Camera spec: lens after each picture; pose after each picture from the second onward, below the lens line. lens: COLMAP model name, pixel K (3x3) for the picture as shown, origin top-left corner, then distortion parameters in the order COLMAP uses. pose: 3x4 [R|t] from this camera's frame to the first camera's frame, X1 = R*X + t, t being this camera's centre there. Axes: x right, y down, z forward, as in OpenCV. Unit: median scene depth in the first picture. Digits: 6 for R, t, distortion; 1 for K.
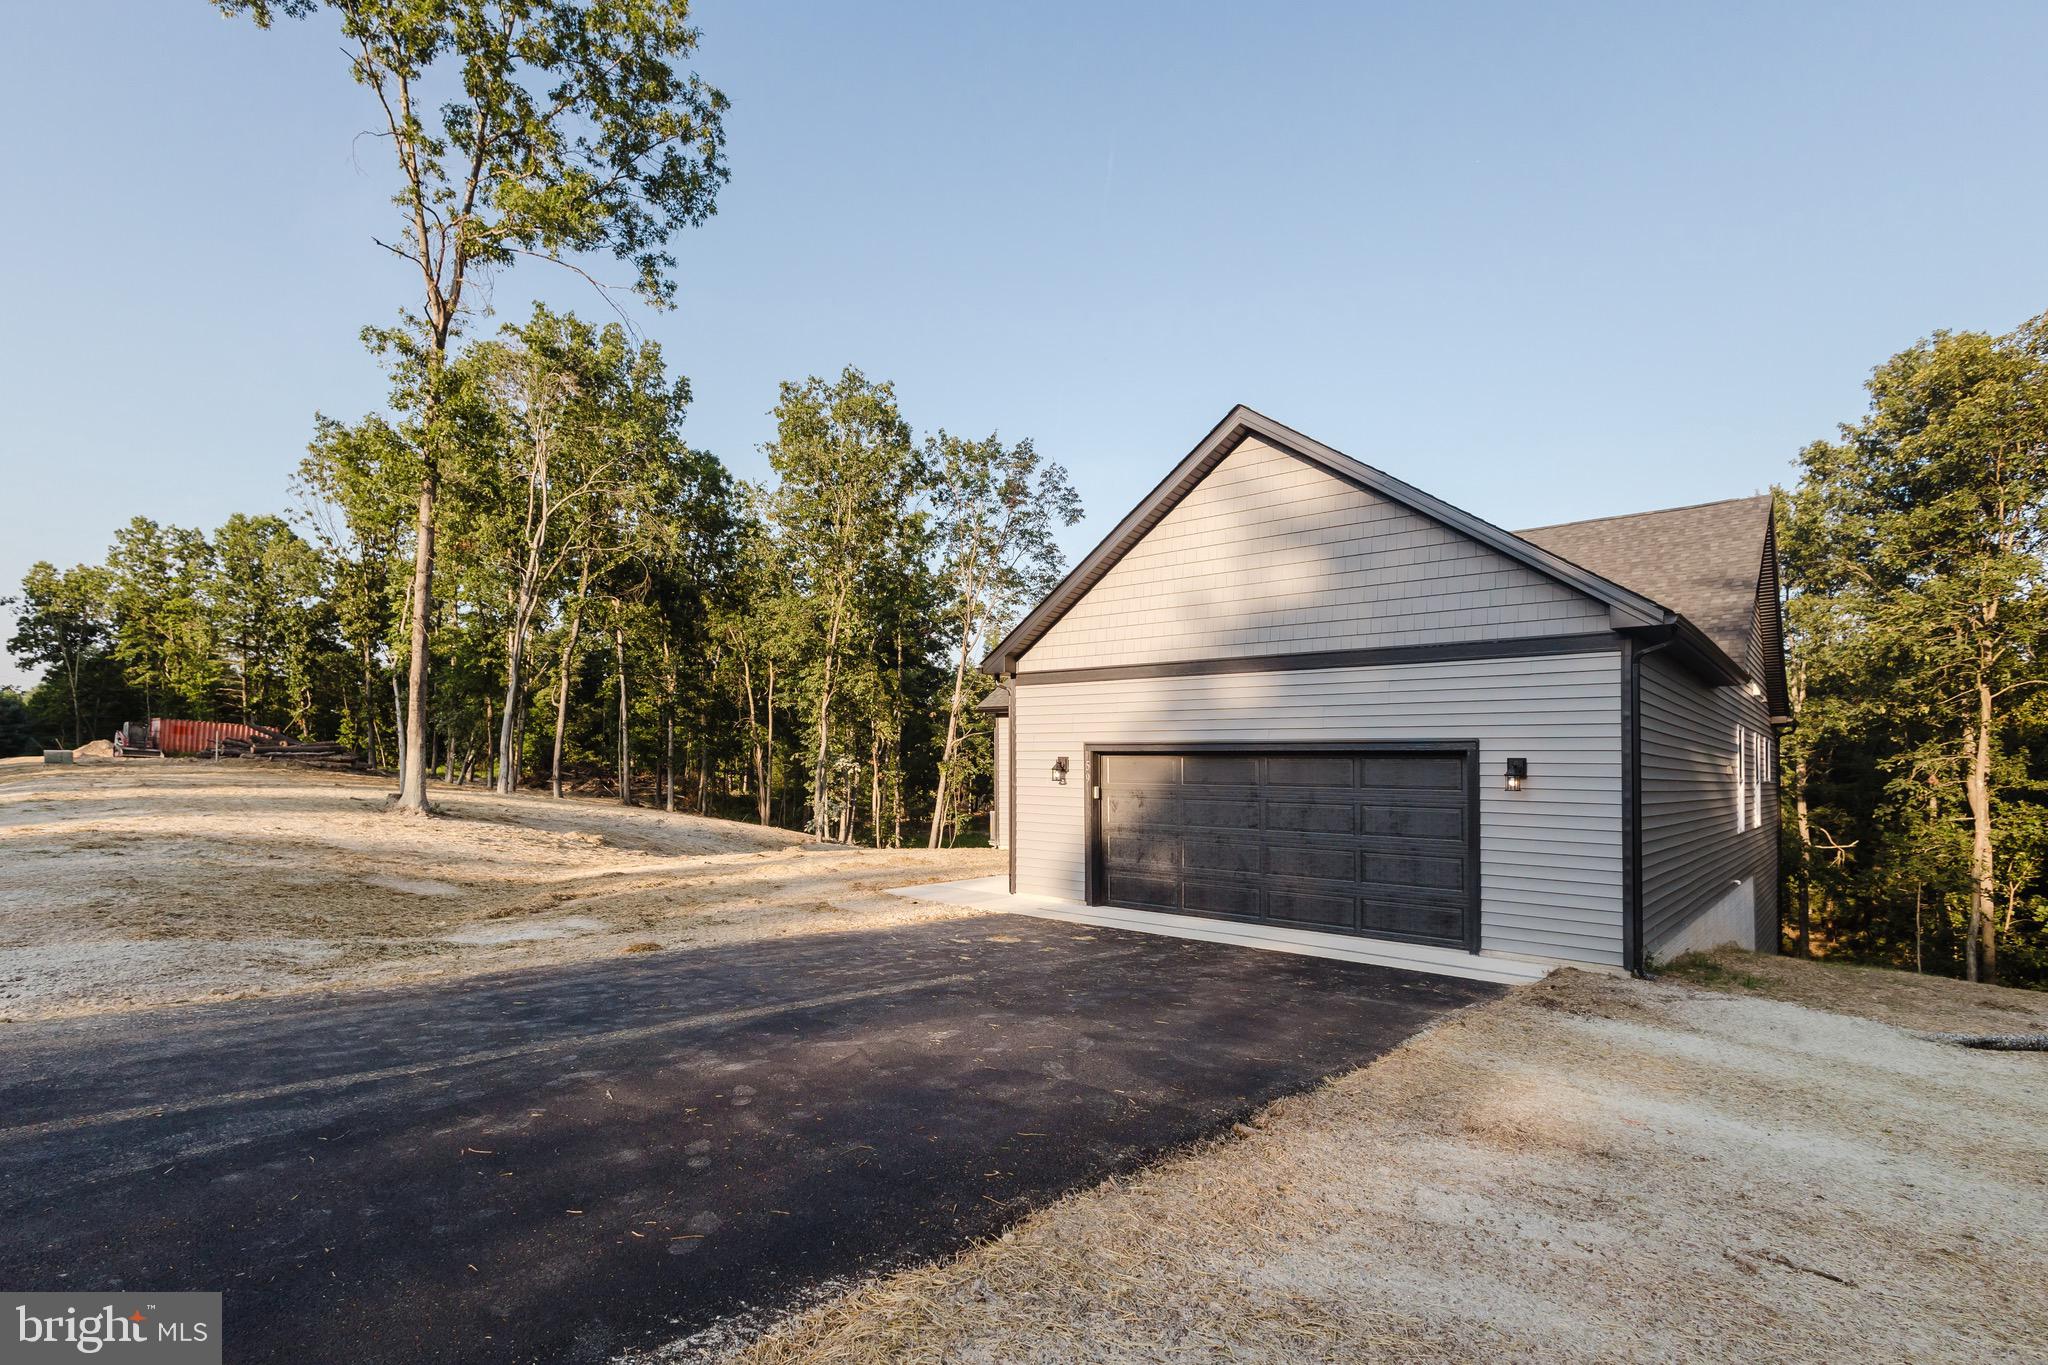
lens RADIAL K [[987.2, 0, 1017.2], [0, 987.2, 676.8], [0, 0, 1]] dist [0.008899, -0.000106]
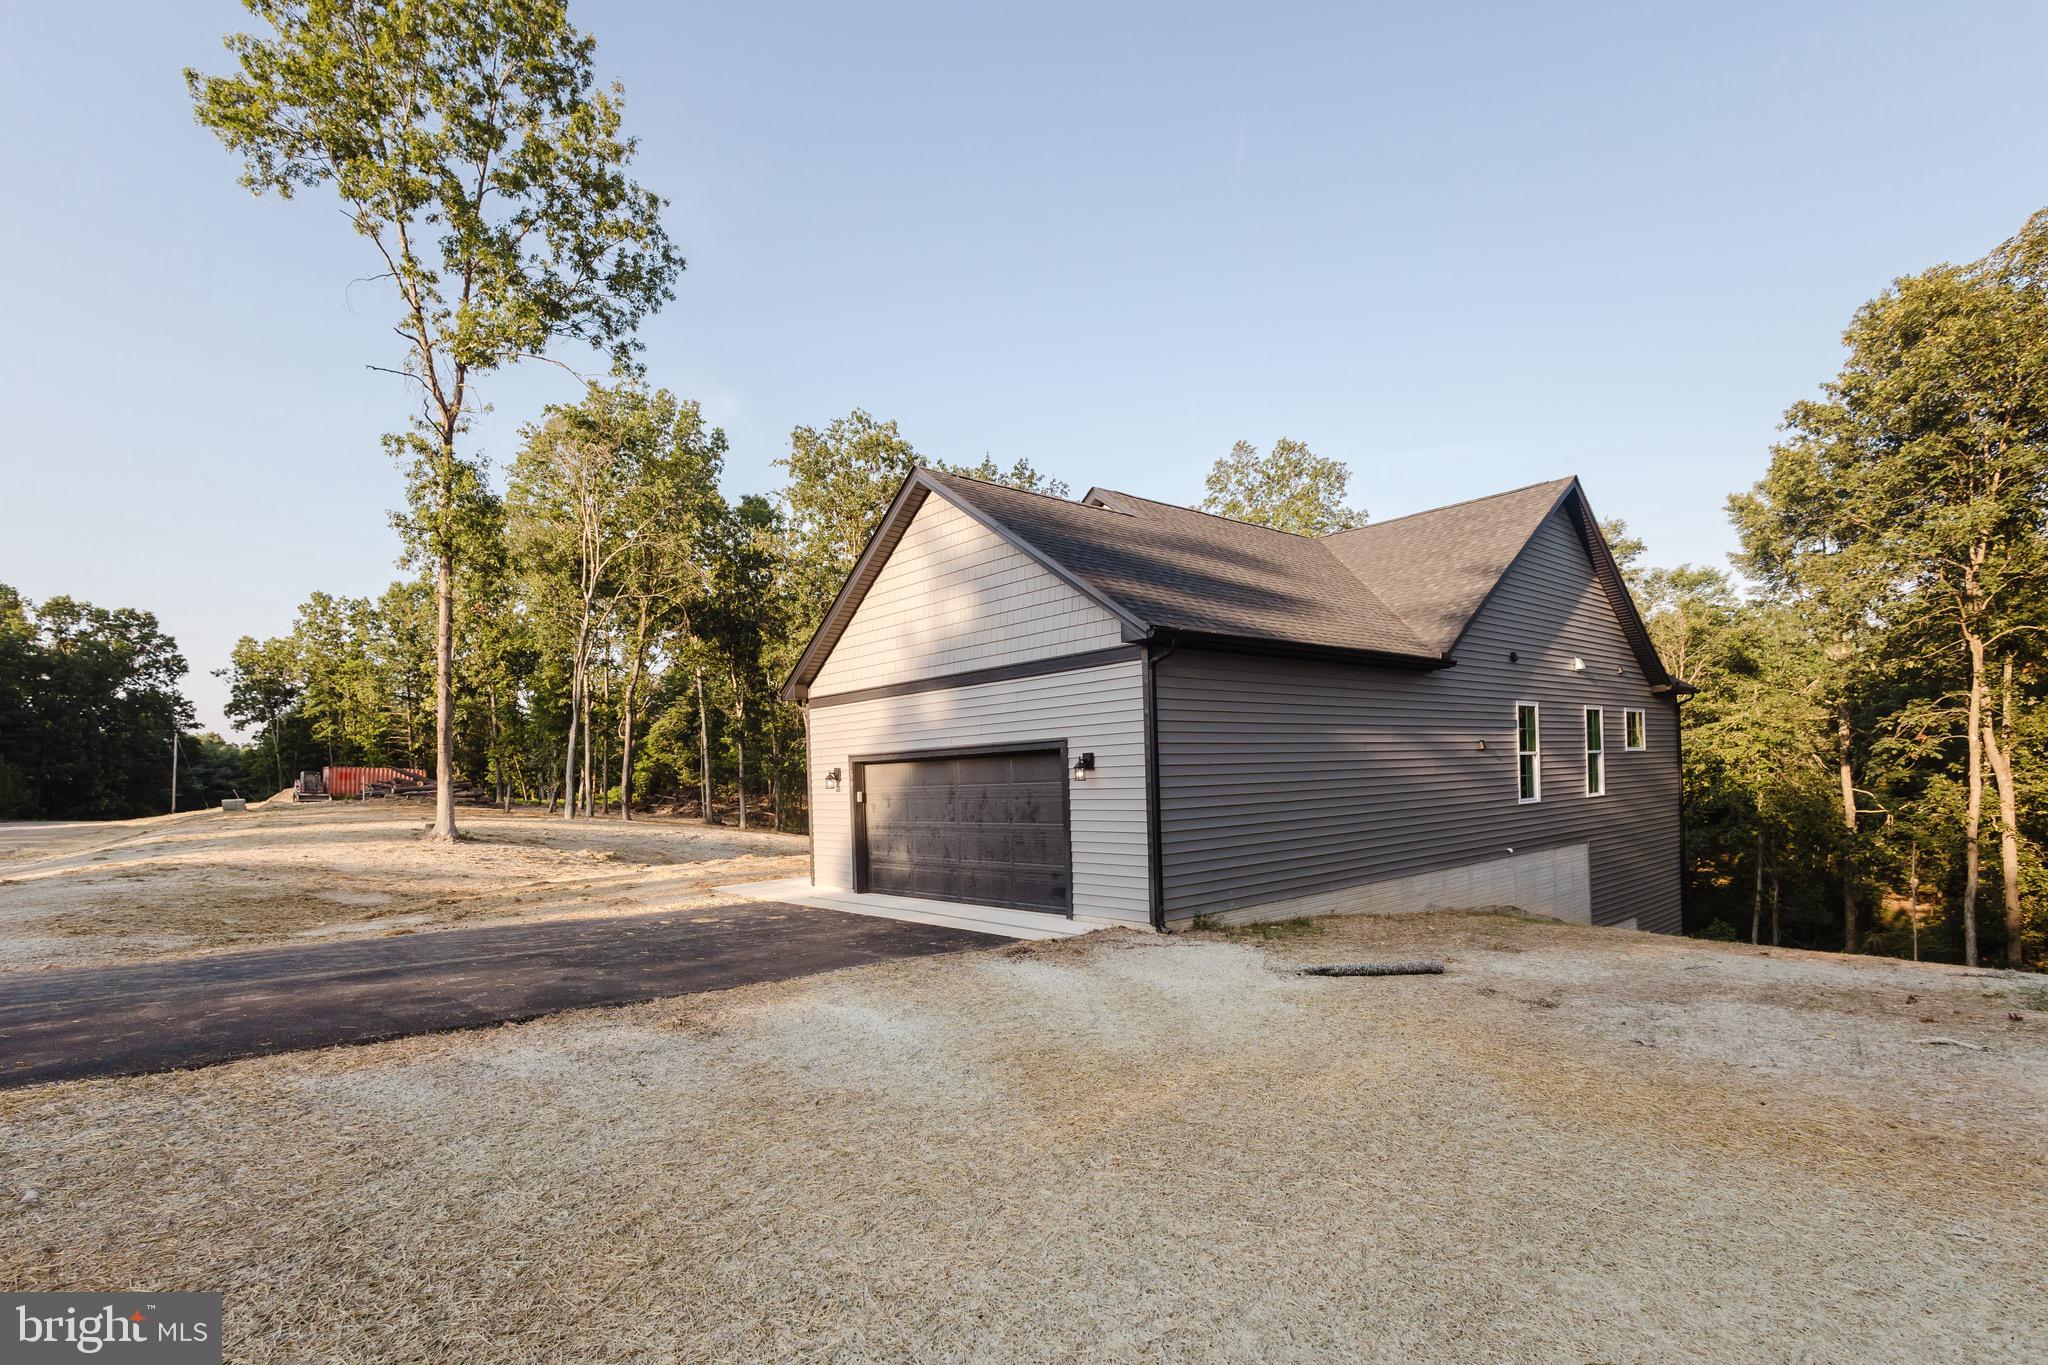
lens RADIAL K [[987.2, 0, 1031.5], [0, 987.2, 681.7], [0, 0, 1]] dist [0.008899, -0.000106]
pose [[0.988808, -0.064103, -0.134721, 0.248811], [0.064220, 0.997930, -0.003480, -0.001638], [0.134665, -0.005211, 0.990877, -0.076818]]
